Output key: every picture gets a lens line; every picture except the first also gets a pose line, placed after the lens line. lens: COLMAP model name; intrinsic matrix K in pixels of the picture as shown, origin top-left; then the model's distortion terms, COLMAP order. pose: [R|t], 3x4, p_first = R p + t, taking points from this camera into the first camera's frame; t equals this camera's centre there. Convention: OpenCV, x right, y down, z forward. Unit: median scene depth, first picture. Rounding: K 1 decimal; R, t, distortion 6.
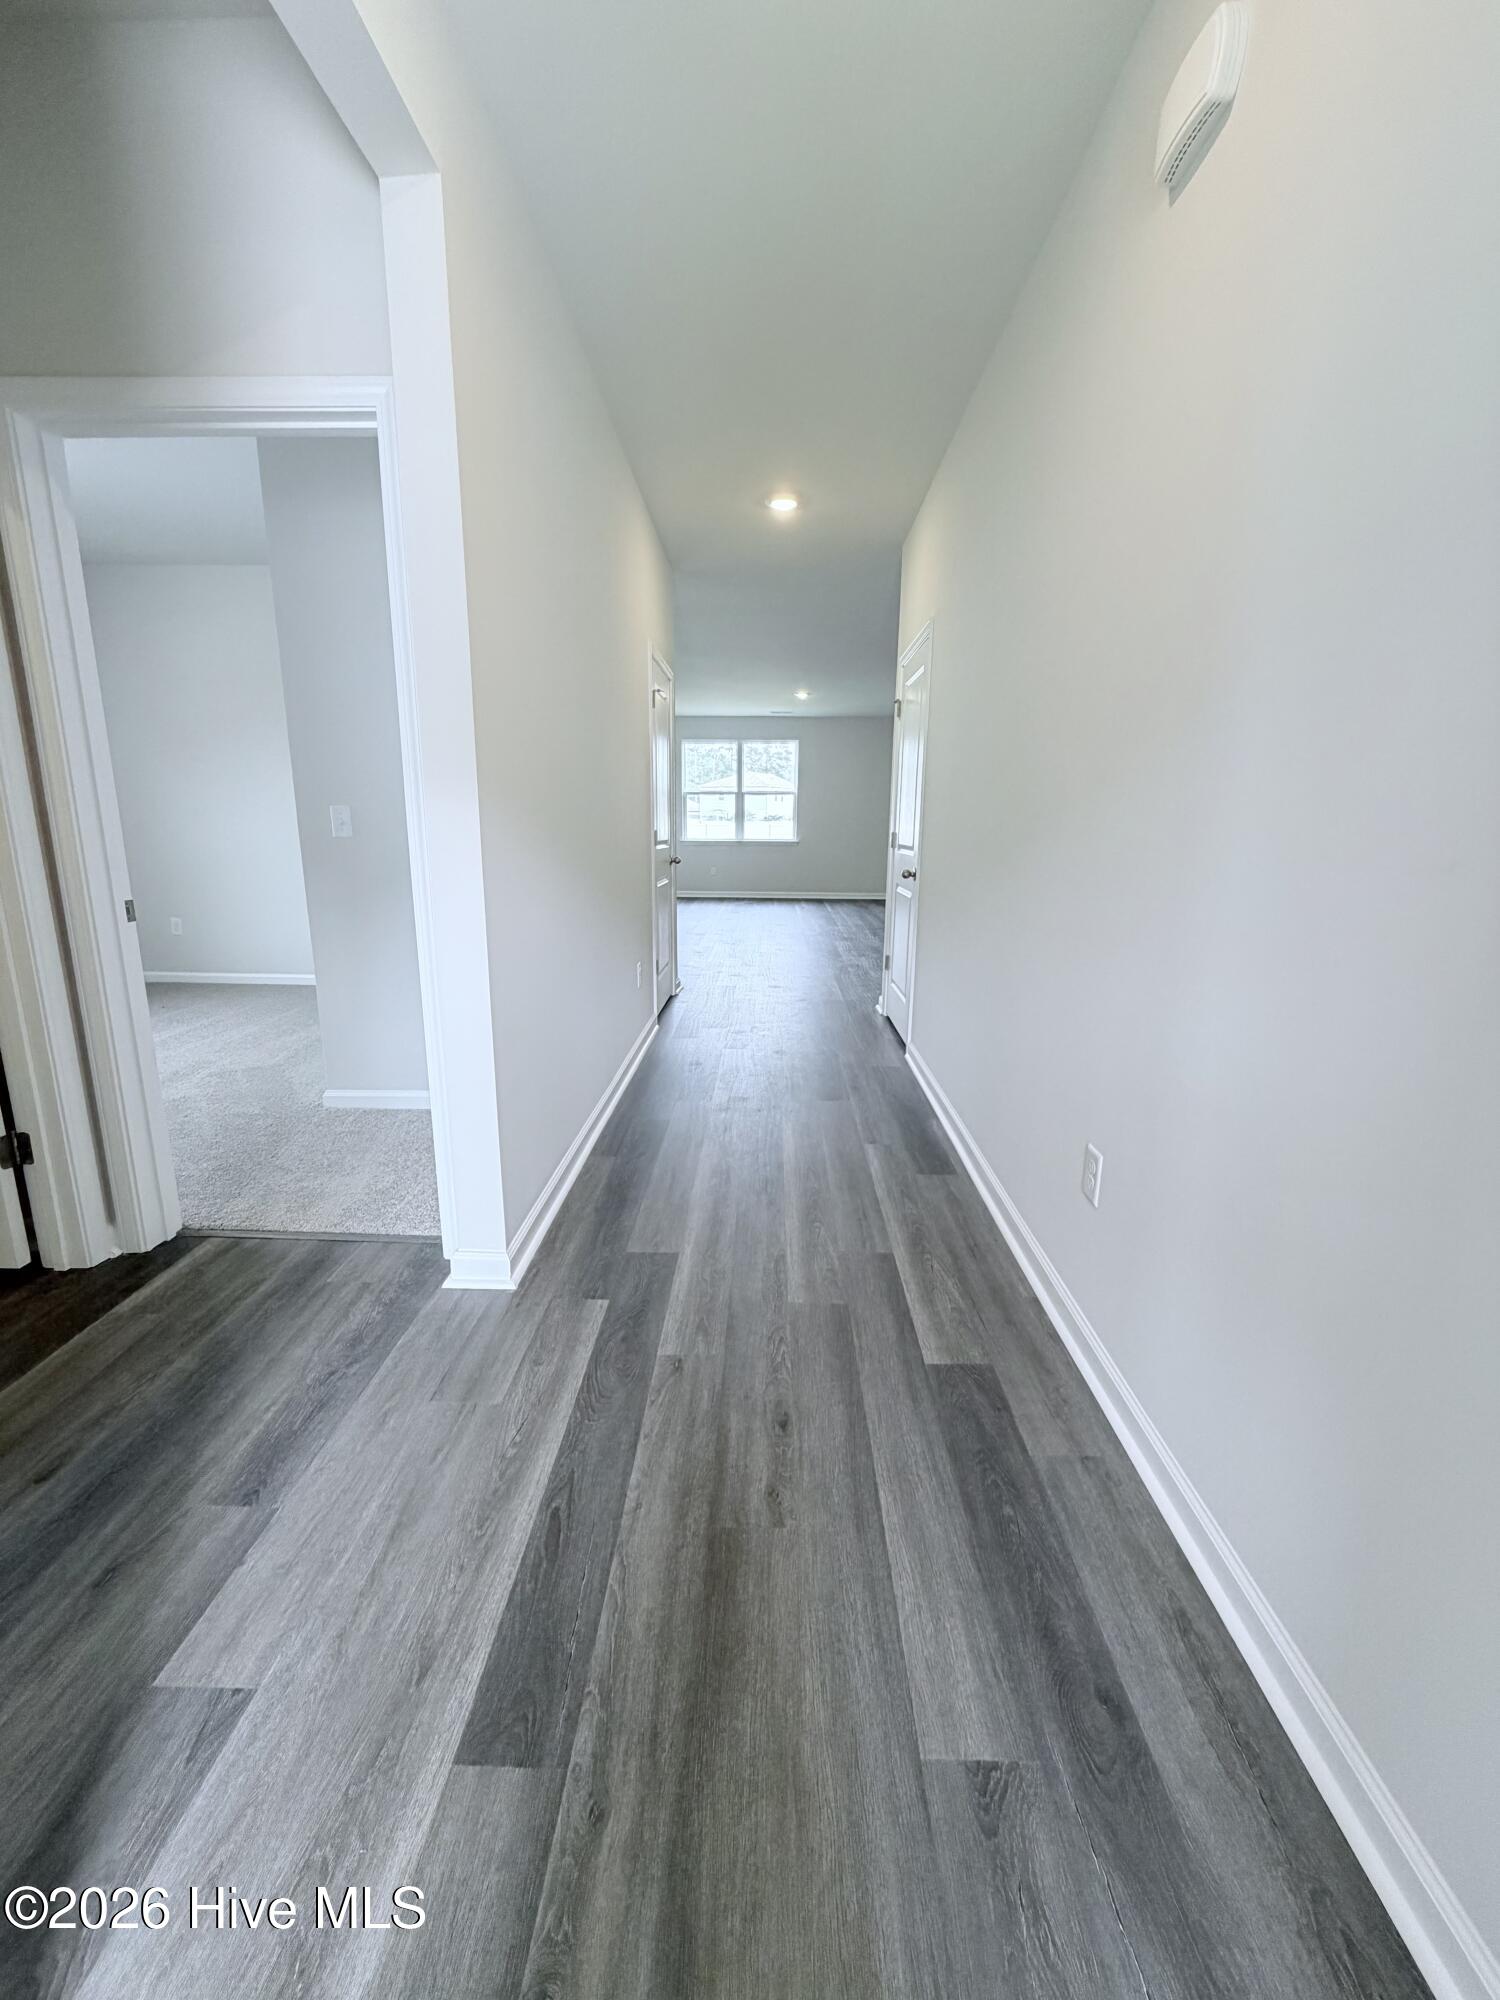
lens RADIAL K [[800.8, 0, 750.0], [0, 800.8, 1000.0], [0, 0, 1]] dist [0.000873, 0.000073]
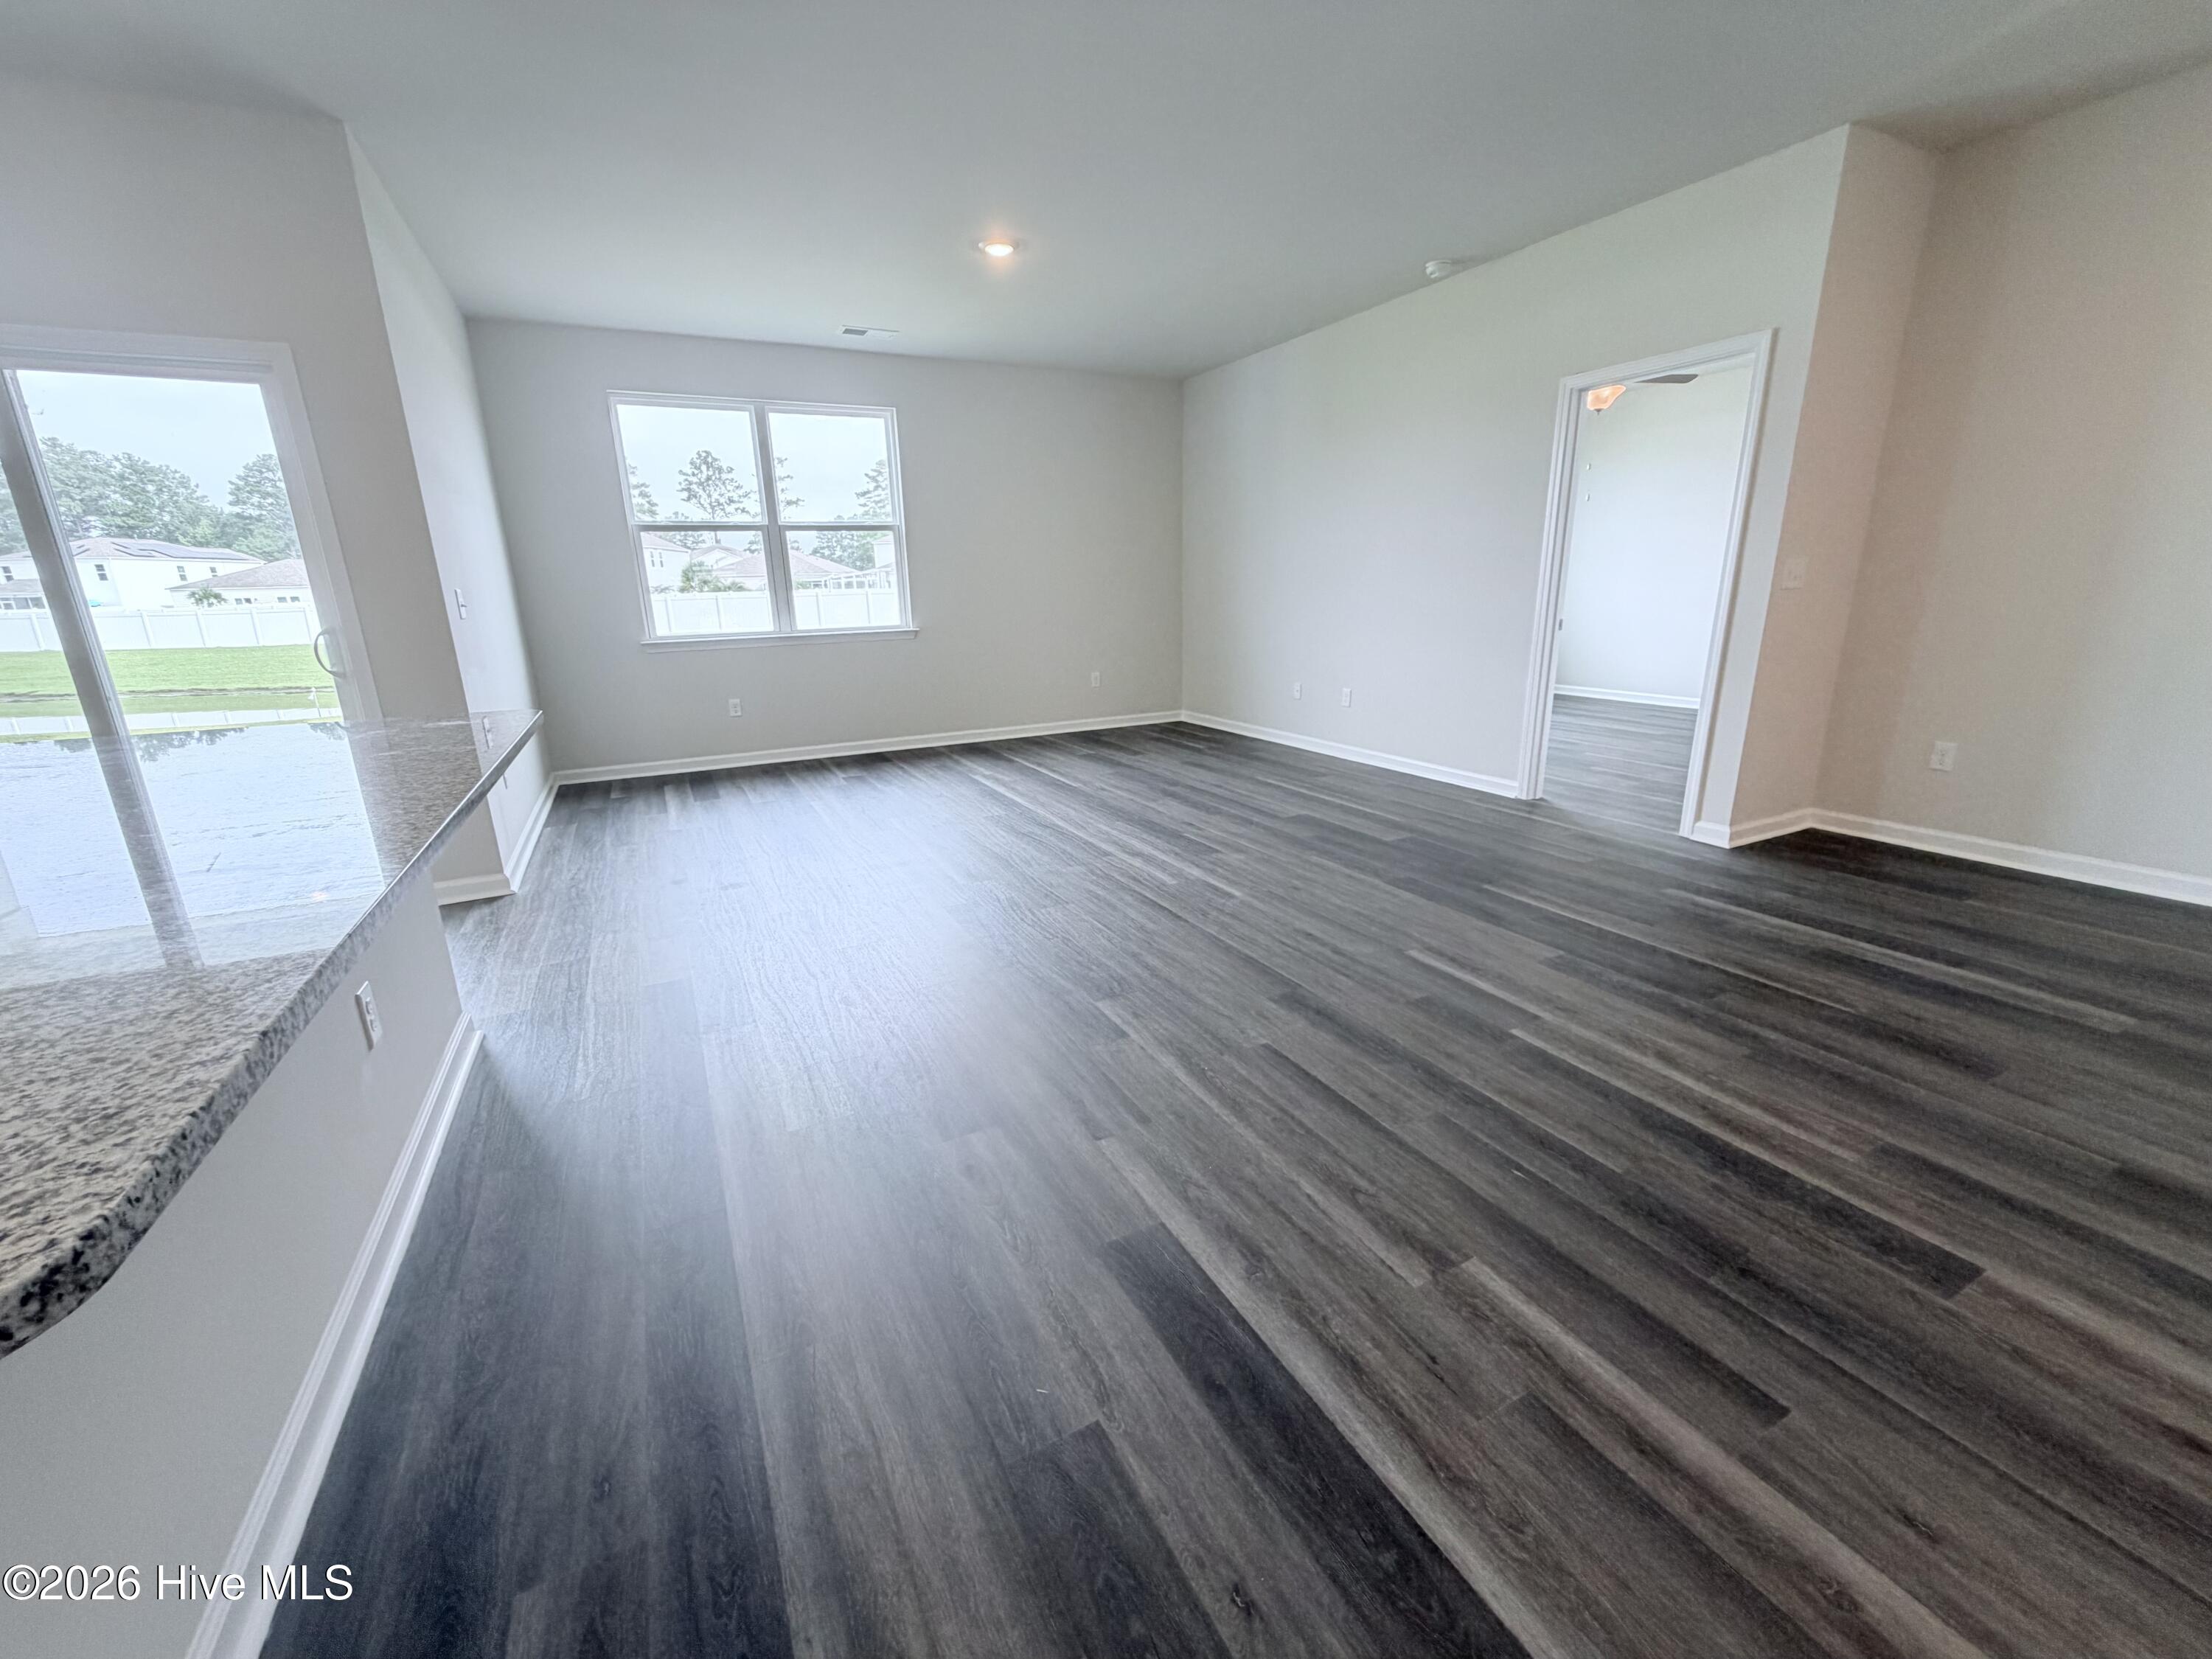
lens RADIAL K [[885.7, 0, 1106.0], [0, 885.7, 829.5], [0, 0, 1]] dist [0.000873, 0.000073]
pose [[0.880773, -0.161244, 0.445241, -0.094001], [0.139476, 0.986867, 0.081483, -0.107029], [-0.452532, -0.009667, 0.891696, 0.475952]]
